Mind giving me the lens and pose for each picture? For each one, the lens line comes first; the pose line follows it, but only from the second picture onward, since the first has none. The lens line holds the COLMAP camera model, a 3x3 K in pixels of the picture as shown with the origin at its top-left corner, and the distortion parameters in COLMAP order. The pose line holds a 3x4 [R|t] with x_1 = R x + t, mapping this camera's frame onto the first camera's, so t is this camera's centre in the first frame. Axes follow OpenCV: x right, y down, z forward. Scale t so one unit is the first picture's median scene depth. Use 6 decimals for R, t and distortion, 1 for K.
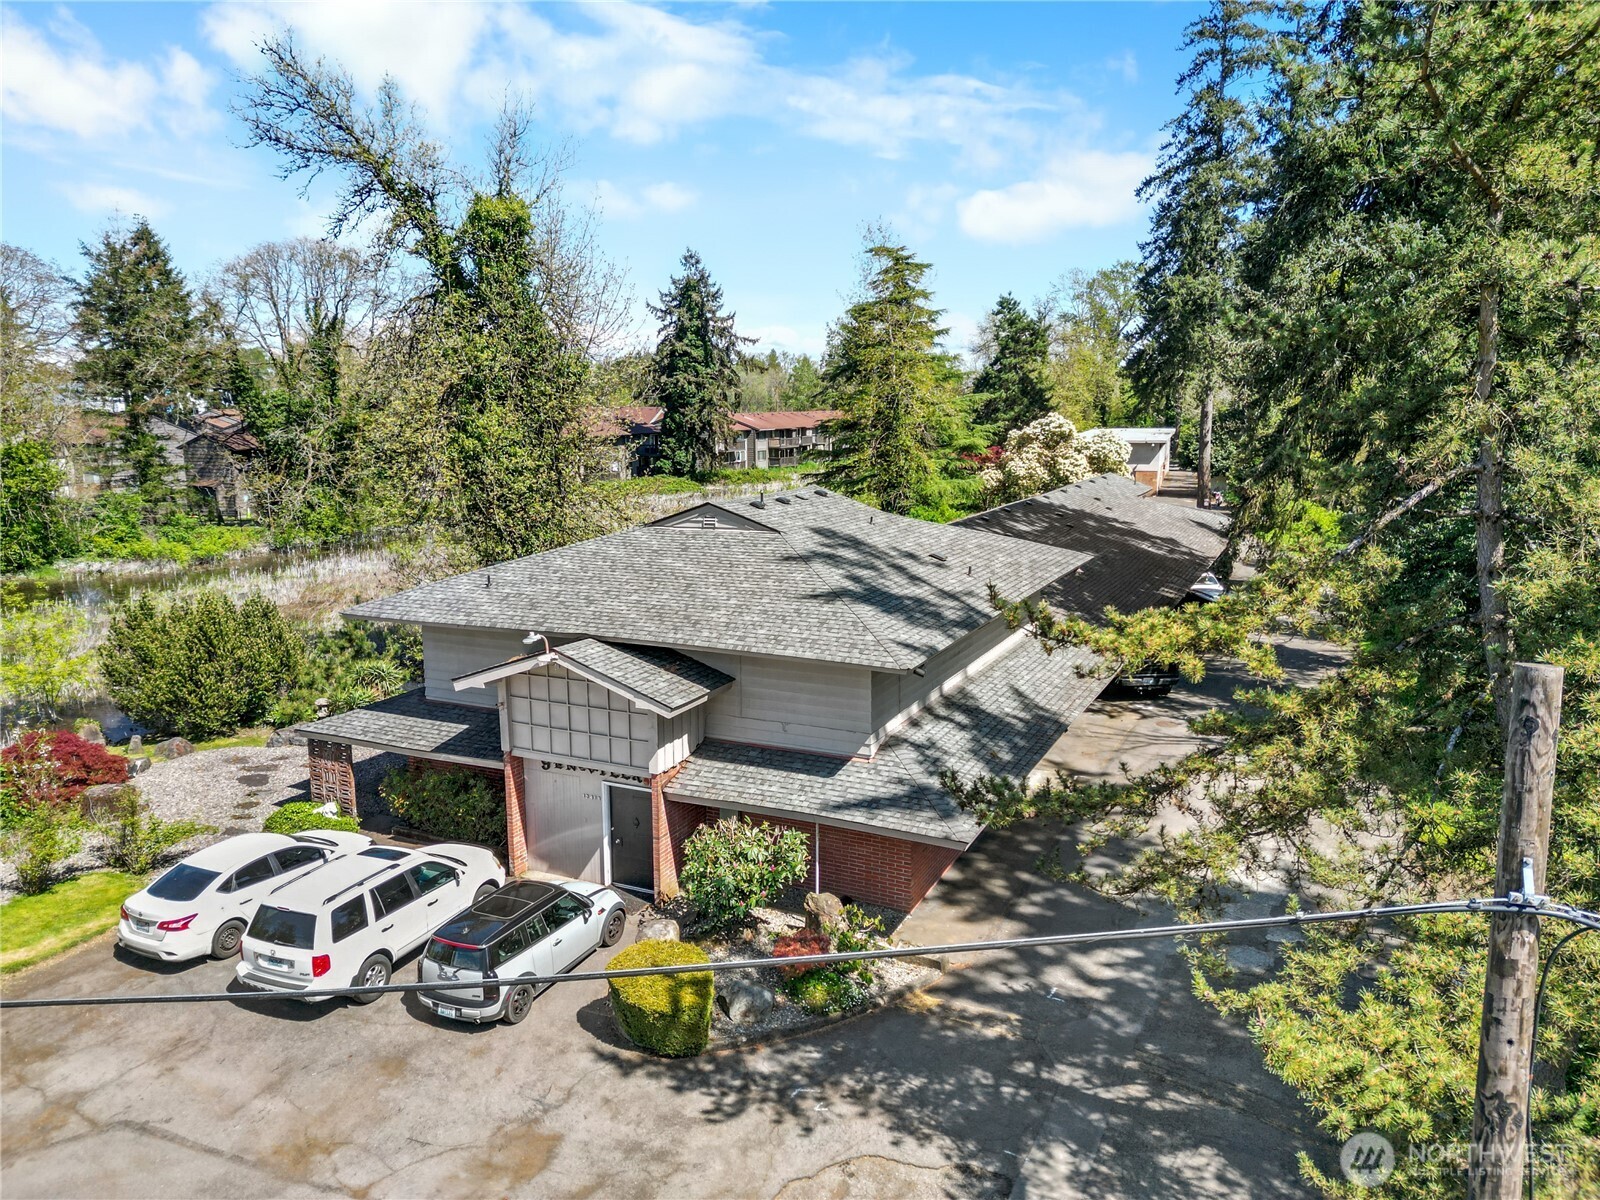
lens RADIAL K [[1110.1, 0, 800.0], [0, 1110.1, 600.0], [0, 0, 1]] dist [0.066759, -0.061846]
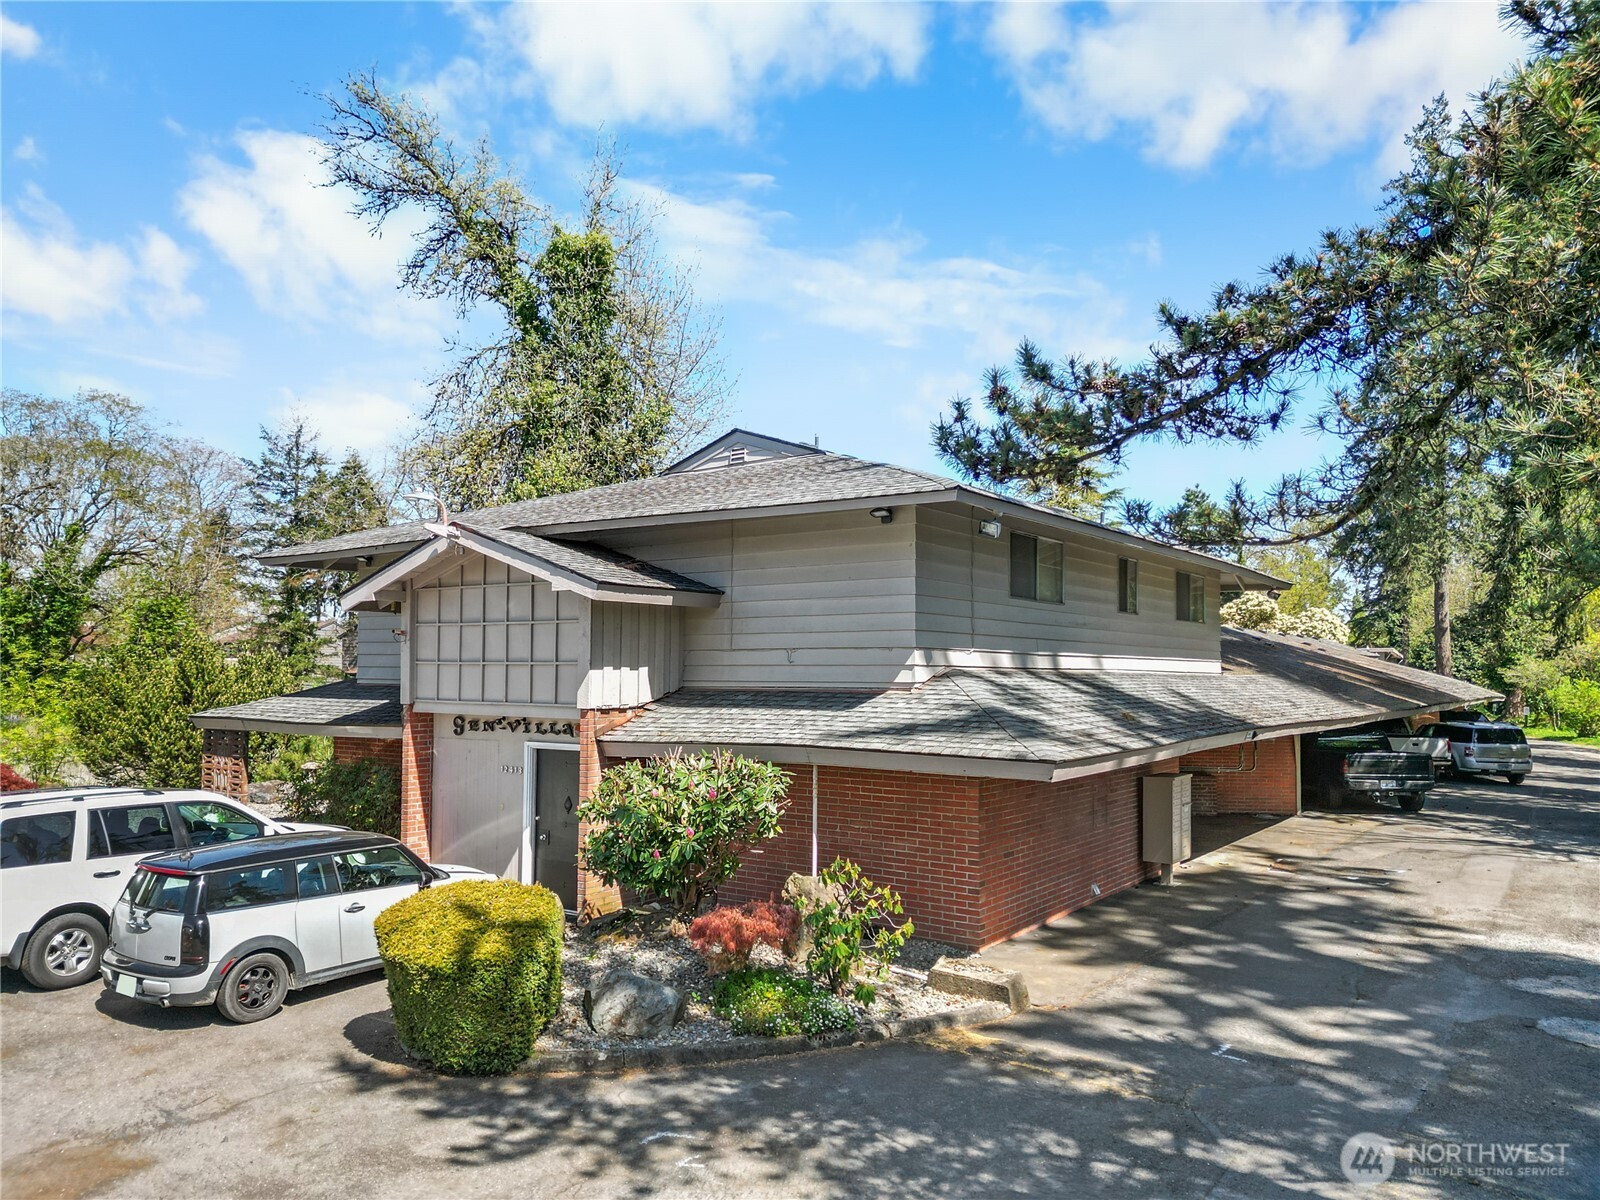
lens RADIAL K [[1135.5, 0, 803.7], [0, 1135.5, 630.9], [0, 0, 1]] dist [0.023871, 0.002830]
pose [[0.986263, 0.001171, -0.165179, 0.112652], [-0.036303, 0.977063, -0.209834, 0.261815], [0.161145, 0.212948, 0.963683, 0.390379]]
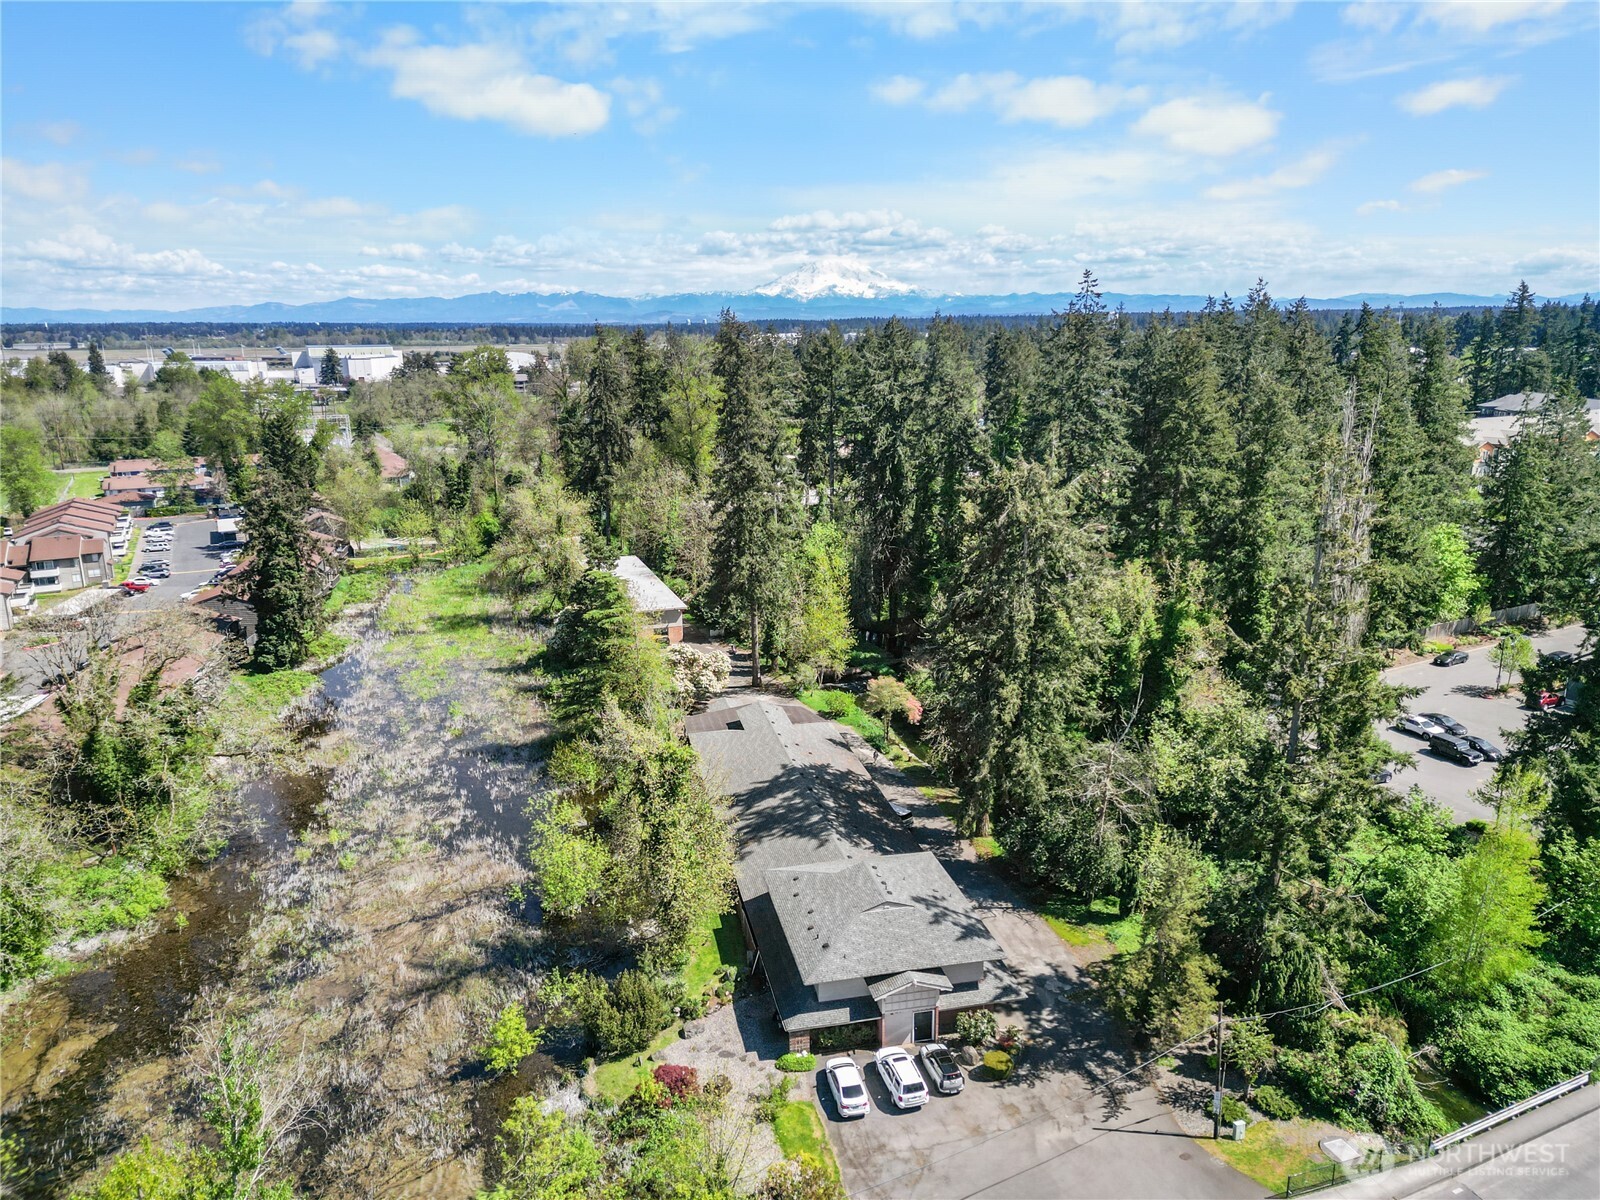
lens RADIAL K [[1104.1, 0, 800.0], [0, 1104.1, 600.0], [0, 0, 1]] dist [0.070668, -0.076038]
pose [[0.786439, -0.143449, 0.600779, -2.455044], [0.109838, 0.989635, 0.092515, -1.509102], [-0.607823, -0.006769, 0.794044, -1.497030]]
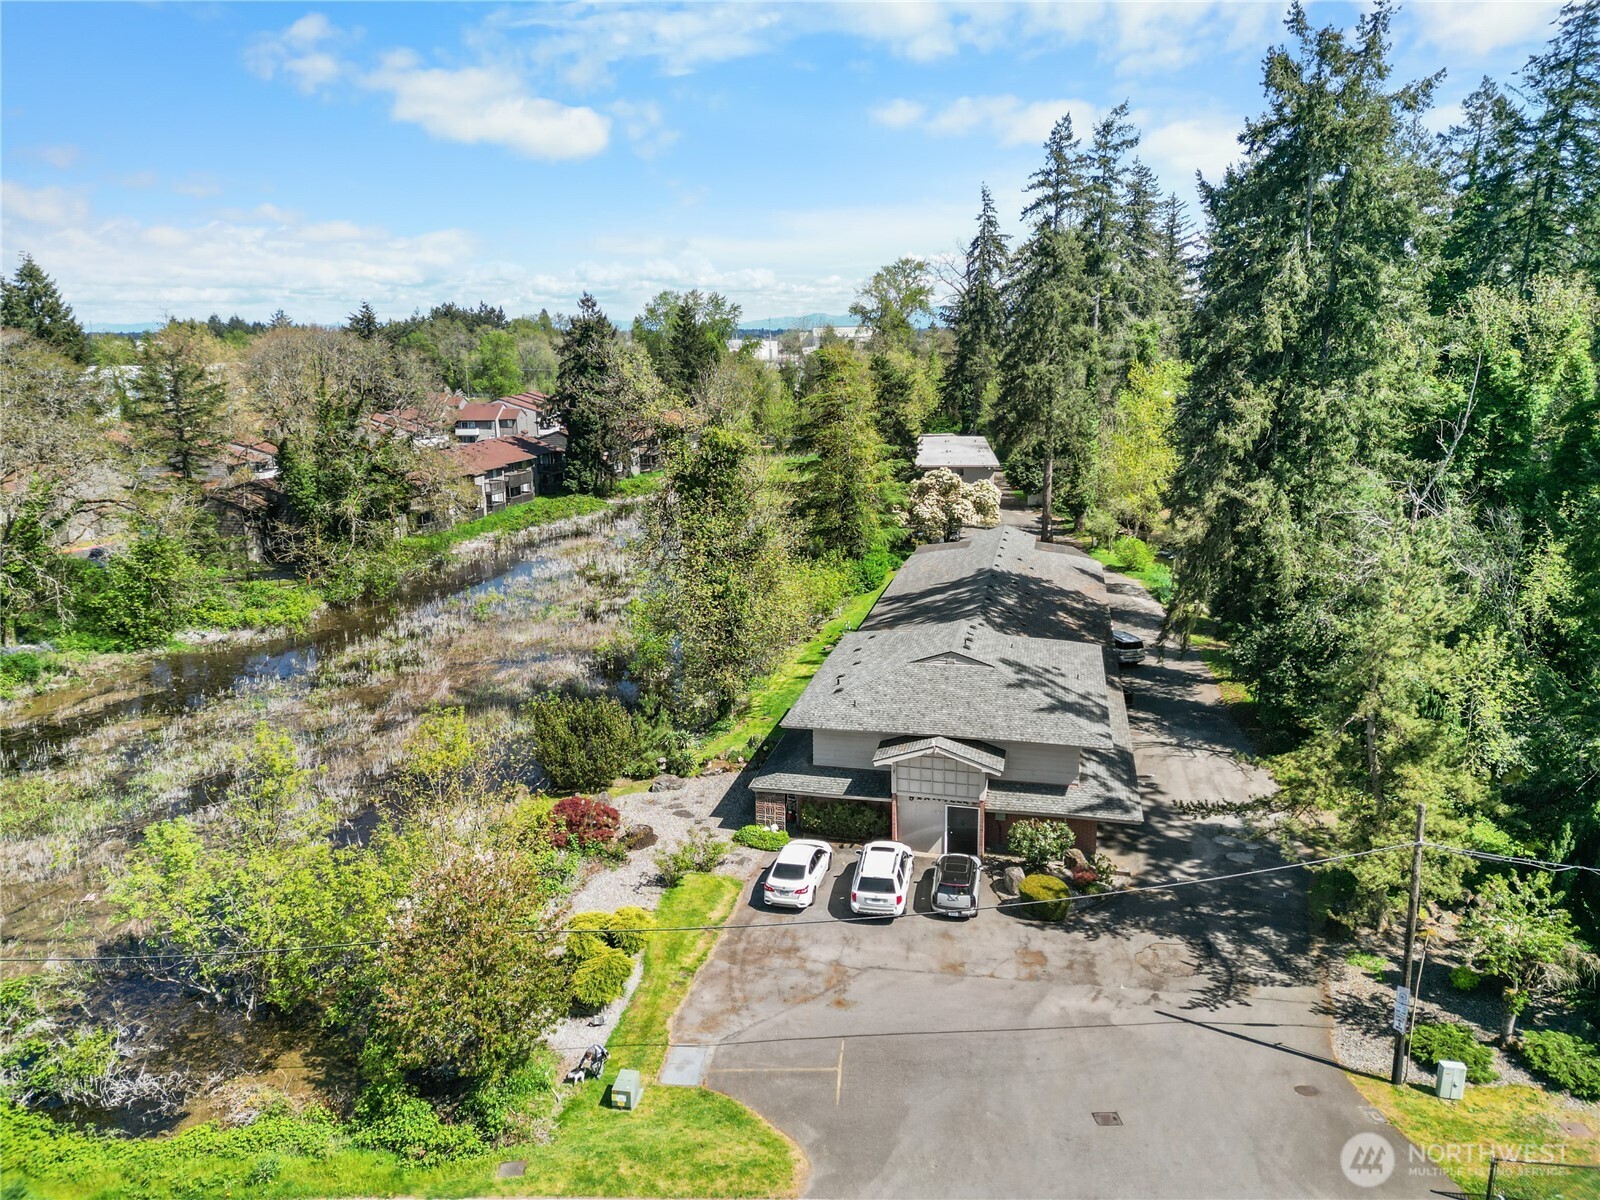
lens RADIAL K [[1104.1, 0, 800.0], [0, 1104.1, 600.0], [0, 0, 1]] dist [0.070668, -0.076038]
pose [[0.974996, -0.051183, 0.216249, -0.963667], [0.040224, 0.997688, 0.054781, -0.376344], [-0.218552, -0.044713, 0.974800, -1.024071]]
